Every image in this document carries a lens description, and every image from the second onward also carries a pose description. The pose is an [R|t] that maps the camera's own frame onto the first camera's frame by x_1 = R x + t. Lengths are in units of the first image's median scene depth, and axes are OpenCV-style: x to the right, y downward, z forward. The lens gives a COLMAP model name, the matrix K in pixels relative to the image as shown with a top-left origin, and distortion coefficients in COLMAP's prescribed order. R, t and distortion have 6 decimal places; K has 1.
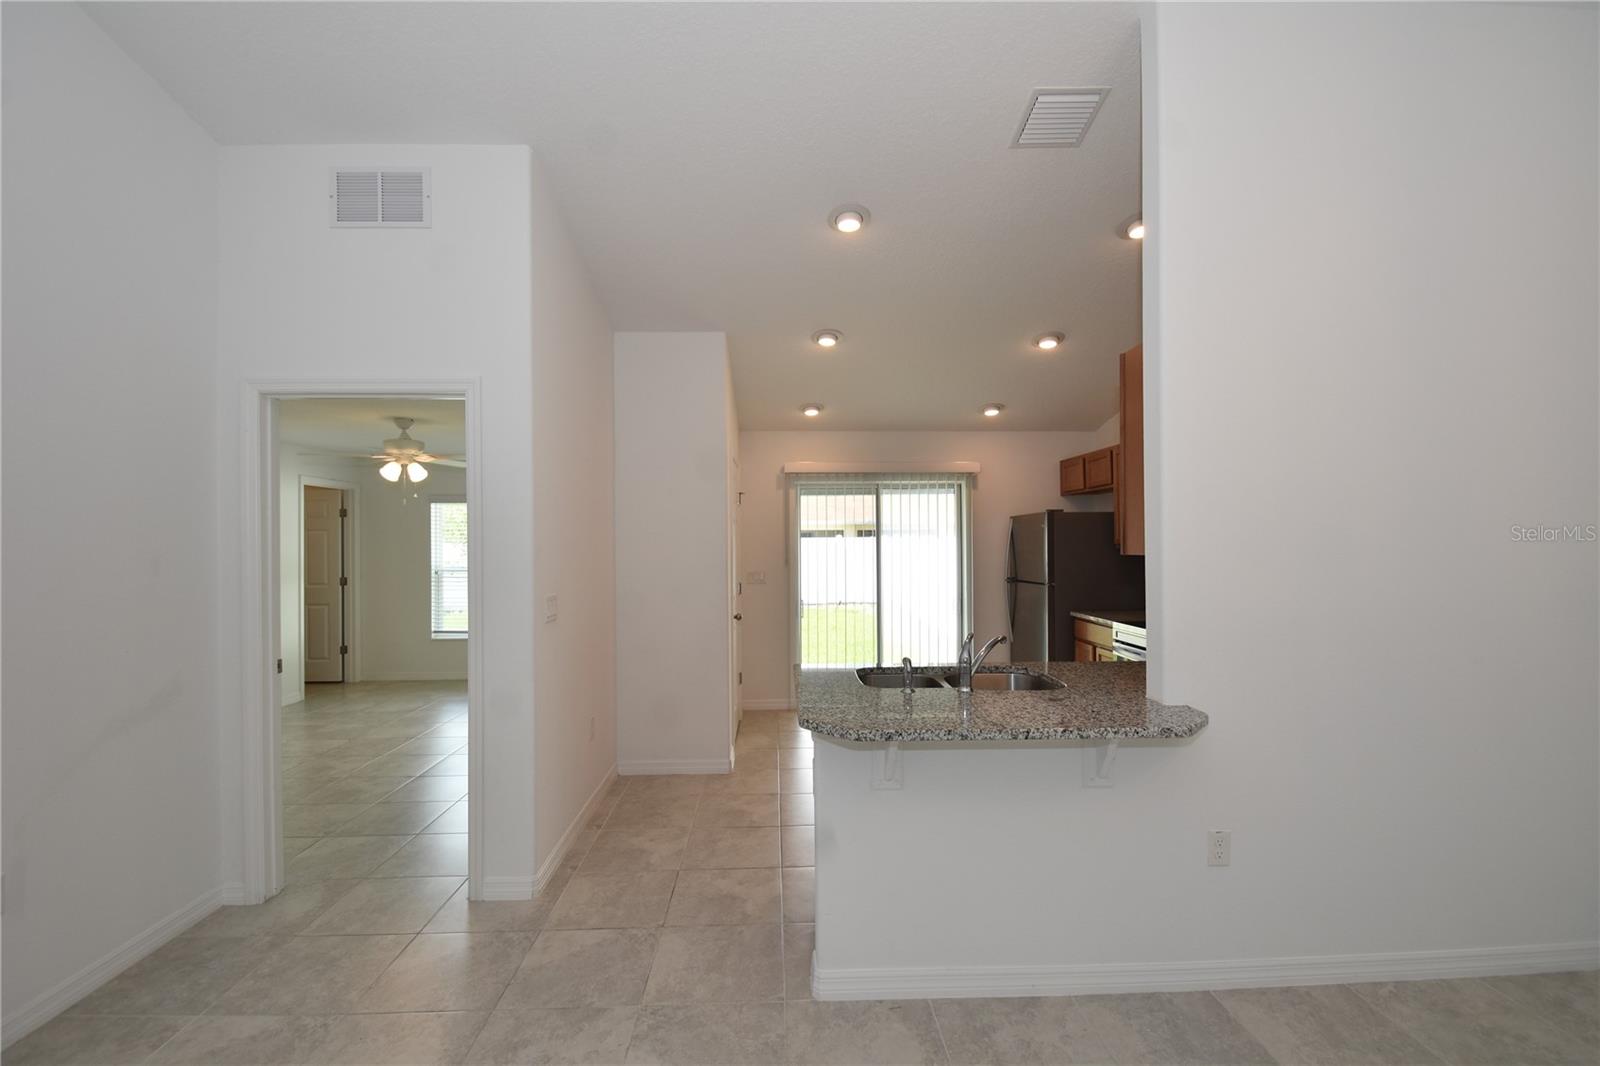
lens RADIAL K [[700.7, 0, 799.5], [0, 700.7, 538.7], [0, 0, 1]] dist [0.011356, -0.017230]
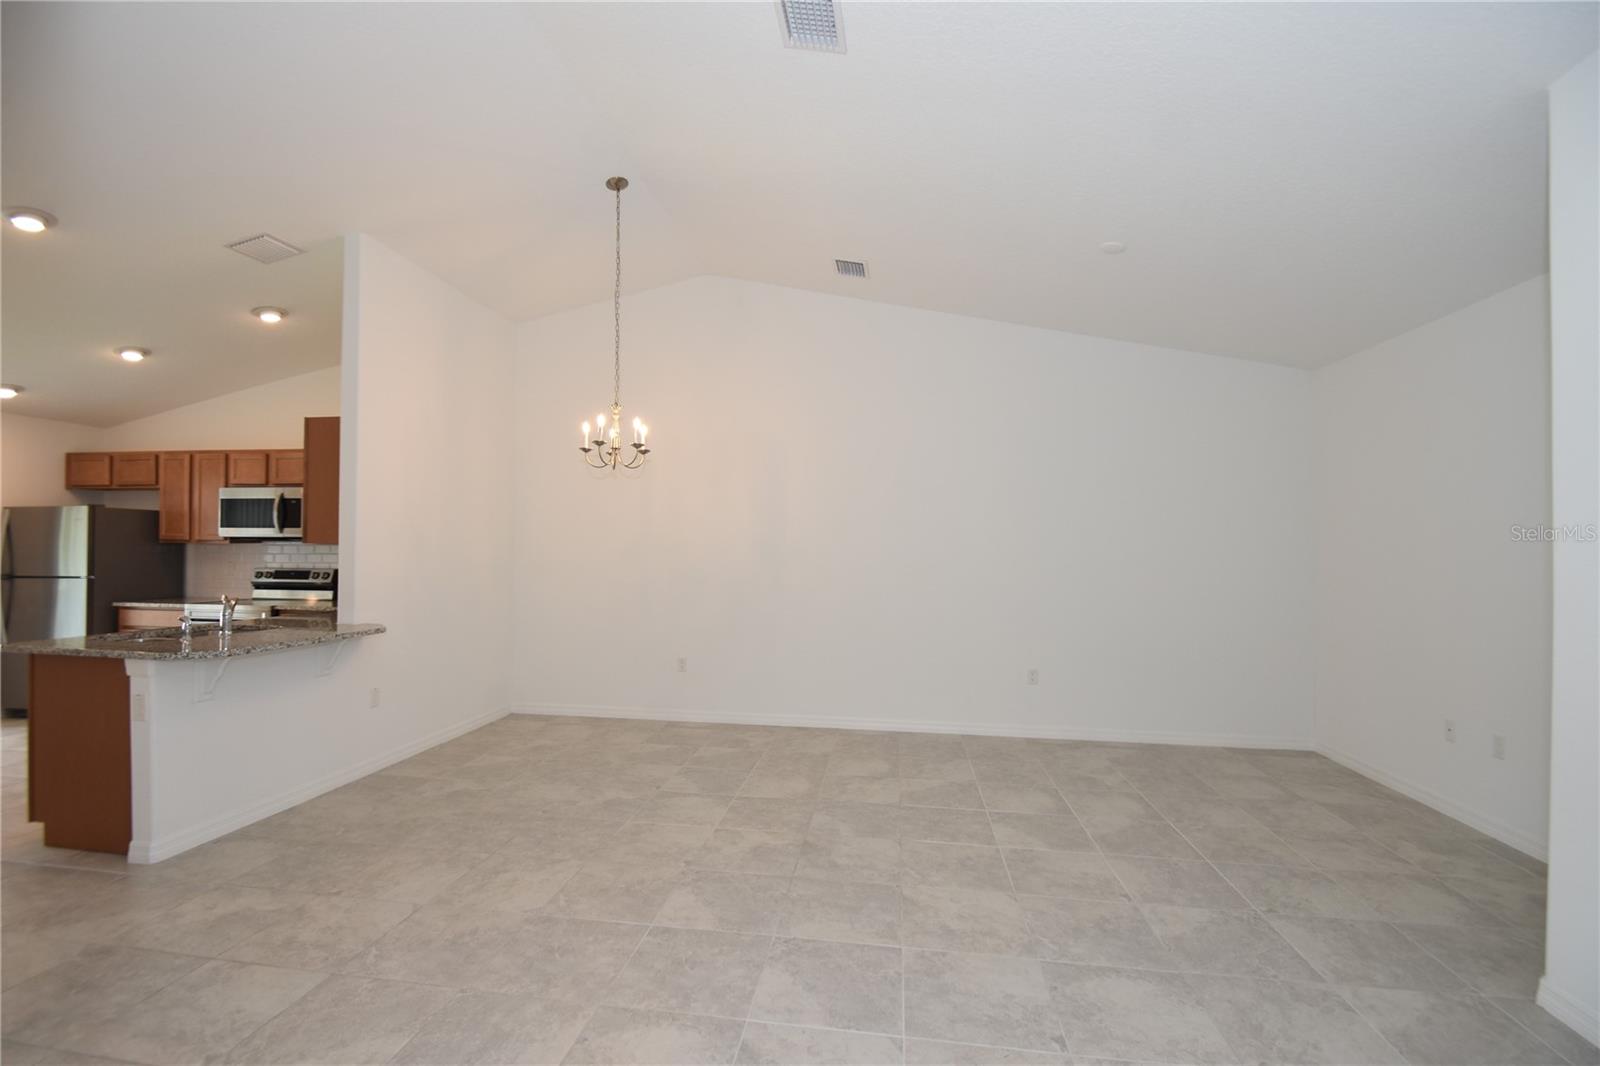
lens RADIAL K [[700.7, 0, 795.2], [0, 700.7, 540.5], [0, 0, 1]] dist [0.014022, -0.017254]
pose [[0.180799, 0.018378, 0.983348, -0.559645], [-0.013531, 0.999777, -0.016198, 0.017344], [-0.983427, -0.010377, 0.181007, -0.237385]]
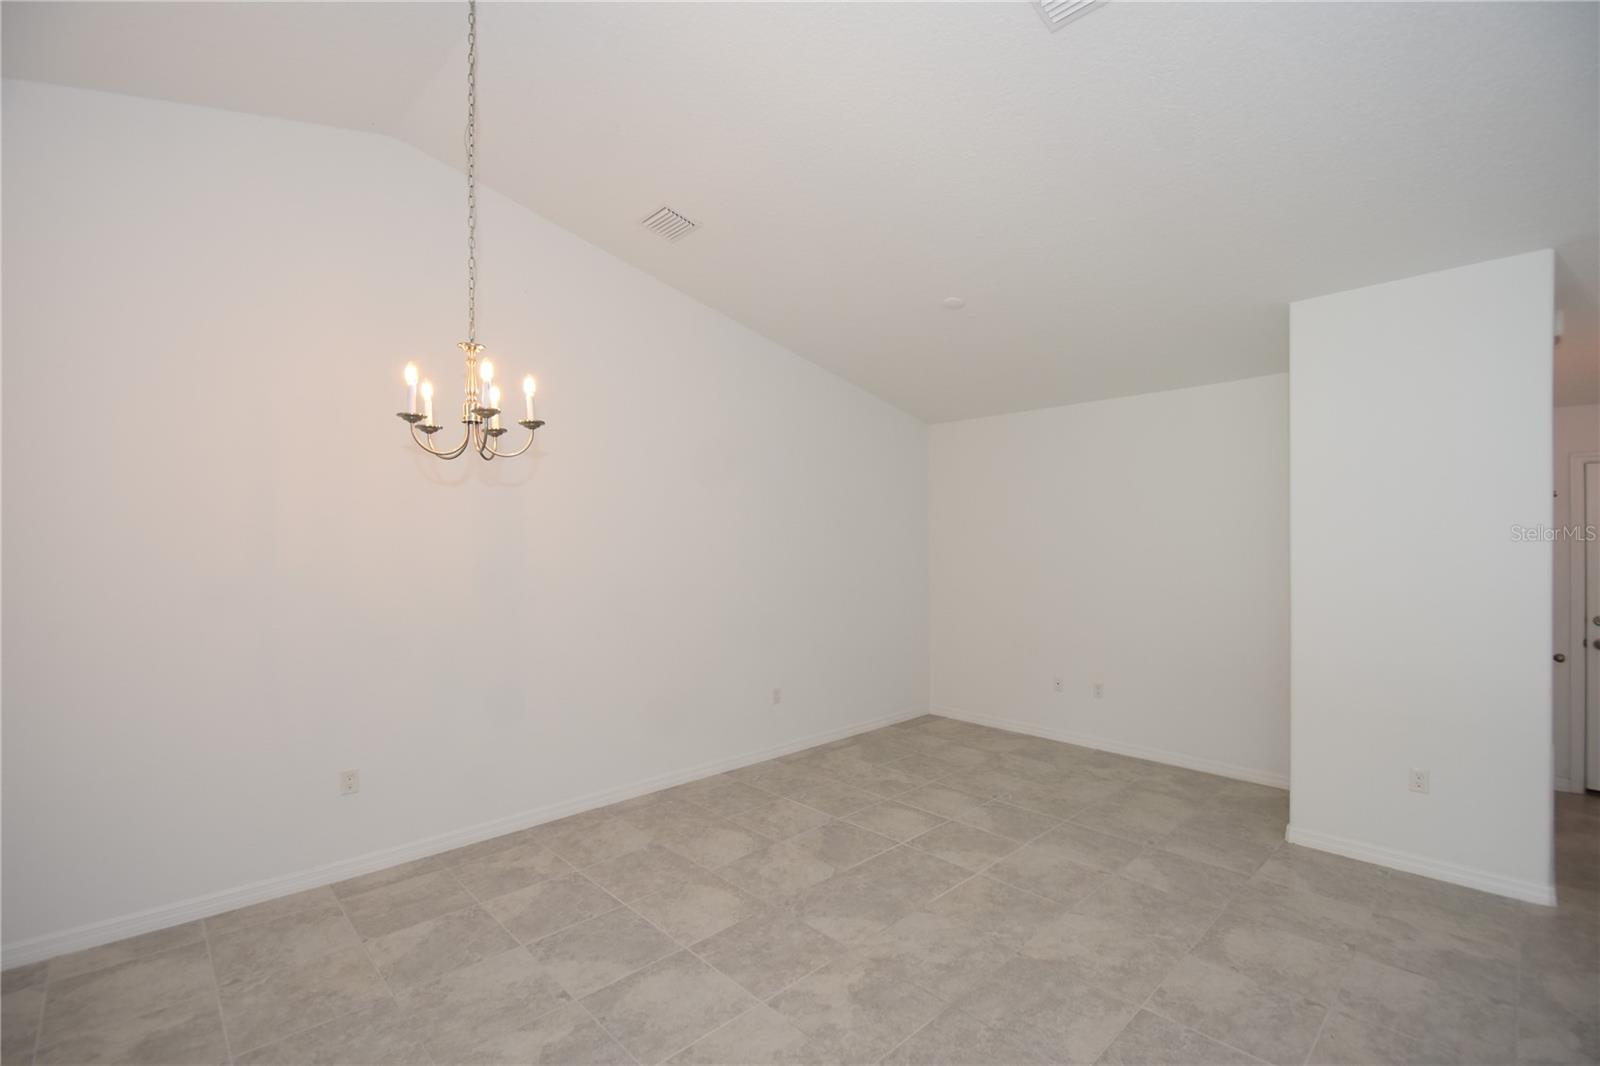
lens RADIAL K [[697.4, 0, 795.4], [0, 697.4, 542.4], [0, 0, 1]] dist [0.013796, -0.016635]
pose [[-0.660675, 0.009465, 0.750613, -0.217348], [0.003665, 0.999949, -0.009383, -0.025164], [-0.750663, -0.003448, -0.660676, 0.340604]]
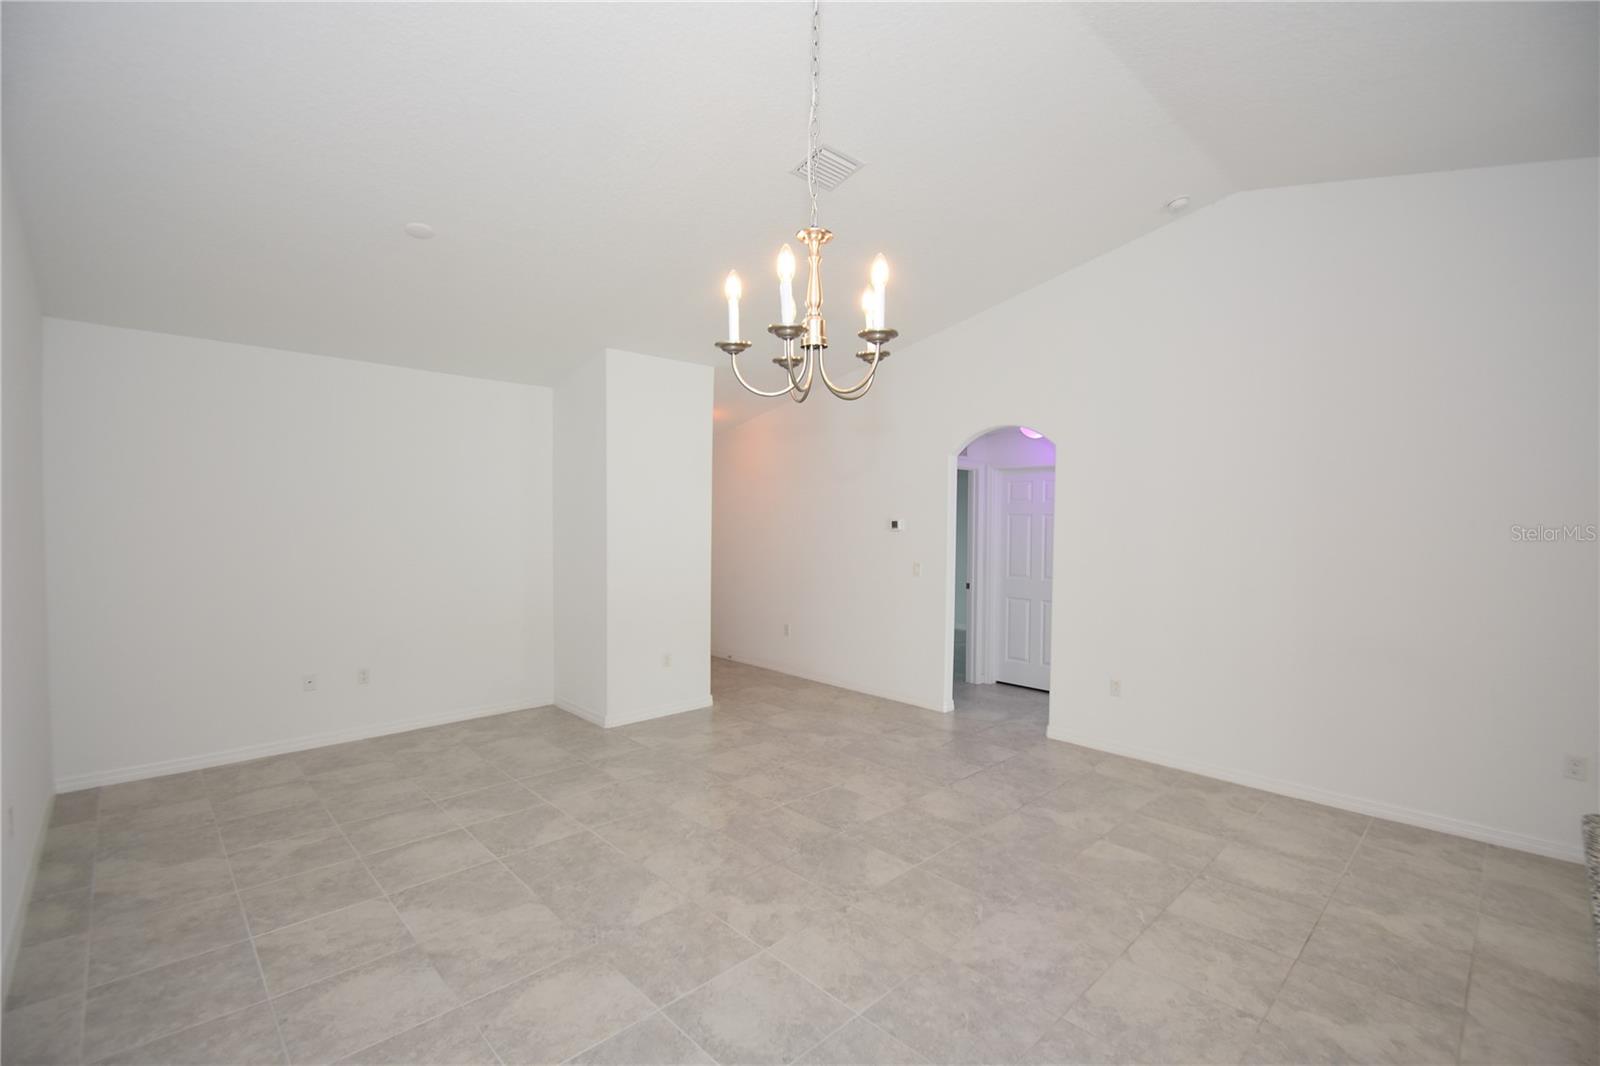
lens RADIAL K [[697.4, 0, 795.4], [0, 697.4, 542.4], [0, 0, 1]] dist [0.013796, -0.016635]
pose [[-0.749407, 0.024359, -0.661661, 0.581669], [0.001048, 0.999365, 0.035604, -0.032321], [0.662109, 0.025988, -0.748957, 0.444864]]
